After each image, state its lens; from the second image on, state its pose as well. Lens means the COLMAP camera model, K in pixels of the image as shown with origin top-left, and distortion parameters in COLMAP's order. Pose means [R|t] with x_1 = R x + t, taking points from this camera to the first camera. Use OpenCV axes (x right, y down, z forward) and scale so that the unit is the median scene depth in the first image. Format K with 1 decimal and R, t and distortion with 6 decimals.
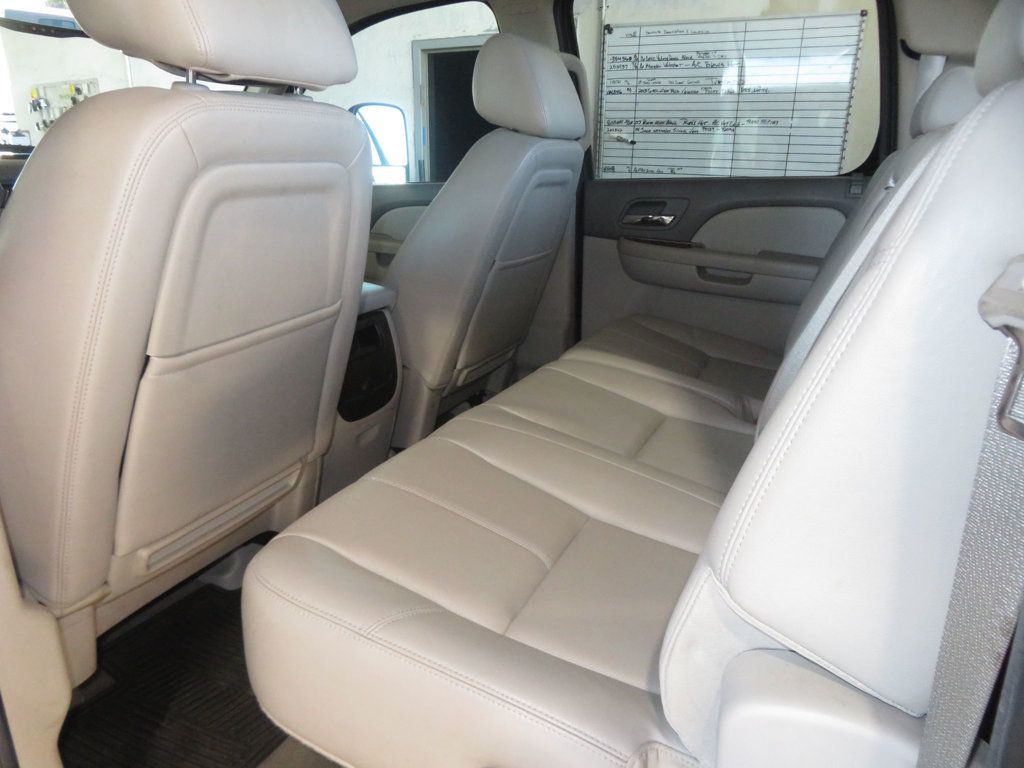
lens RADIAL K [[742.4, 0, 516.0], [0, 742.4, 382.5], [0, 0, 1]] dist [-0.000213, 0.009667]
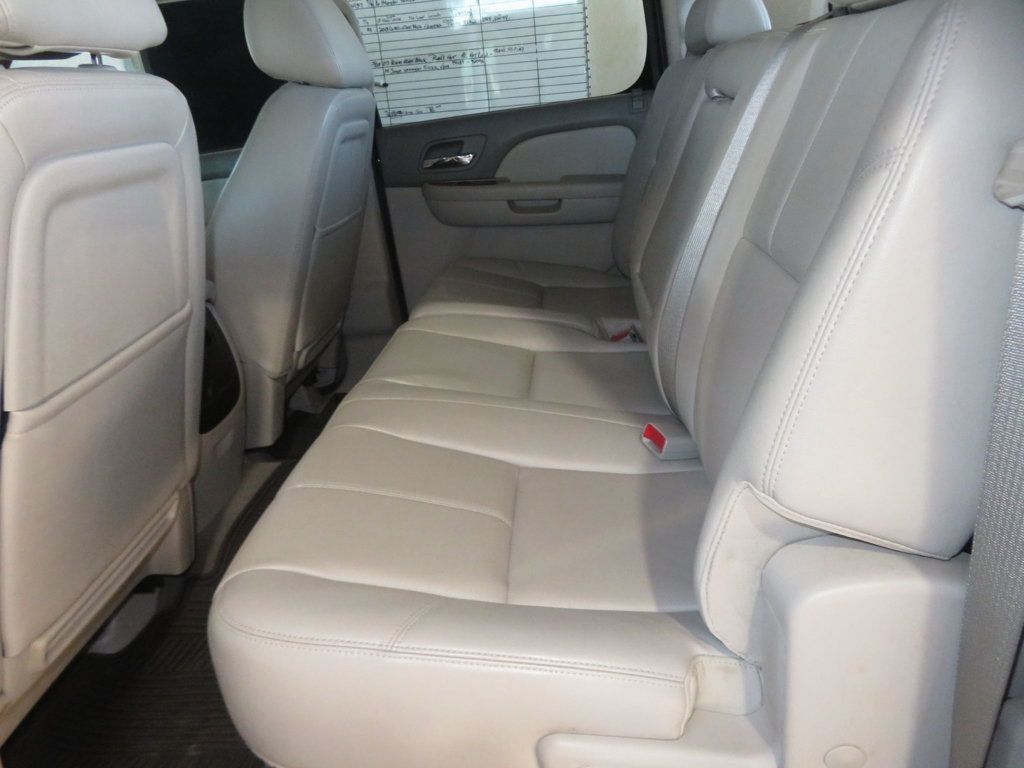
lens RADIAL K [[742.4, 0, 516.0], [0, 742.4, 382.5], [0, 0, 1]] dist [-0.000213, 0.009667]
pose [[0.934875, -0.223709, 0.275614, -0.075826], [0.204141, 0.974010, 0.098140, -0.013221], [-0.290406, -0.035484, 0.956245, 0.026971]]
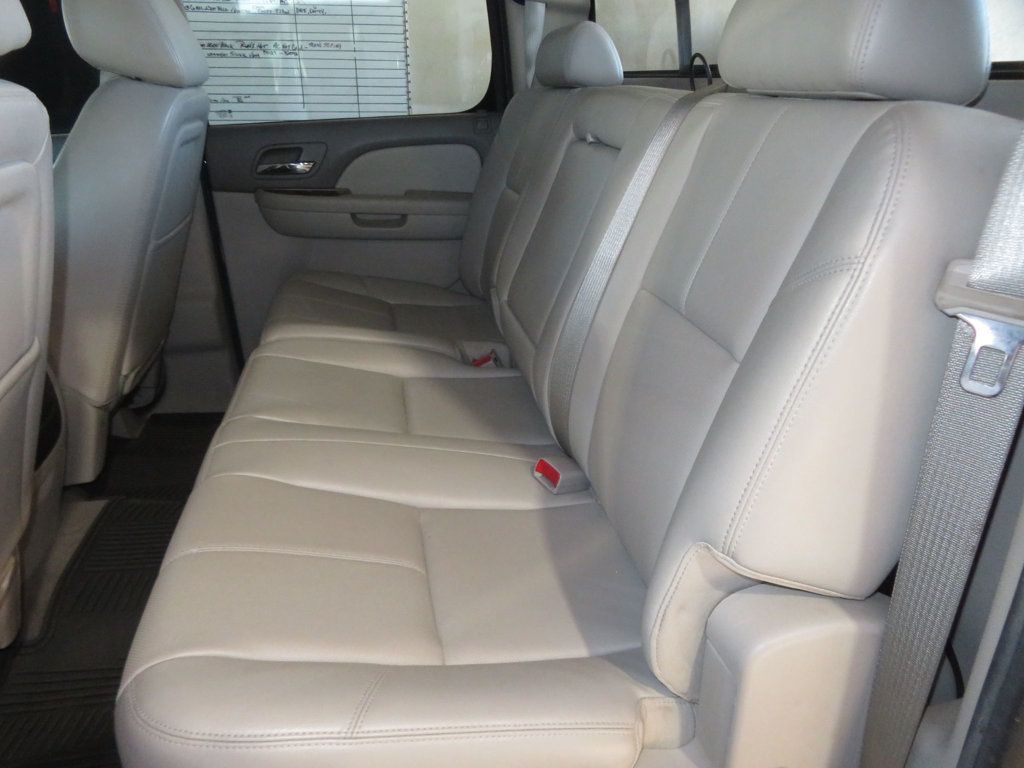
lens RADIAL K [[739.8, 0, 516.8], [0, 739.8, 383.1], [0, 0, 1]] dist [-0.003975, 0.003189]
pose [[0.824115, -0.234462, 0.515618, -0.126296], [0.177753, 0.971373, 0.157600, -0.053587], [-0.537808, -0.038228, 0.842200, 0.056732]]
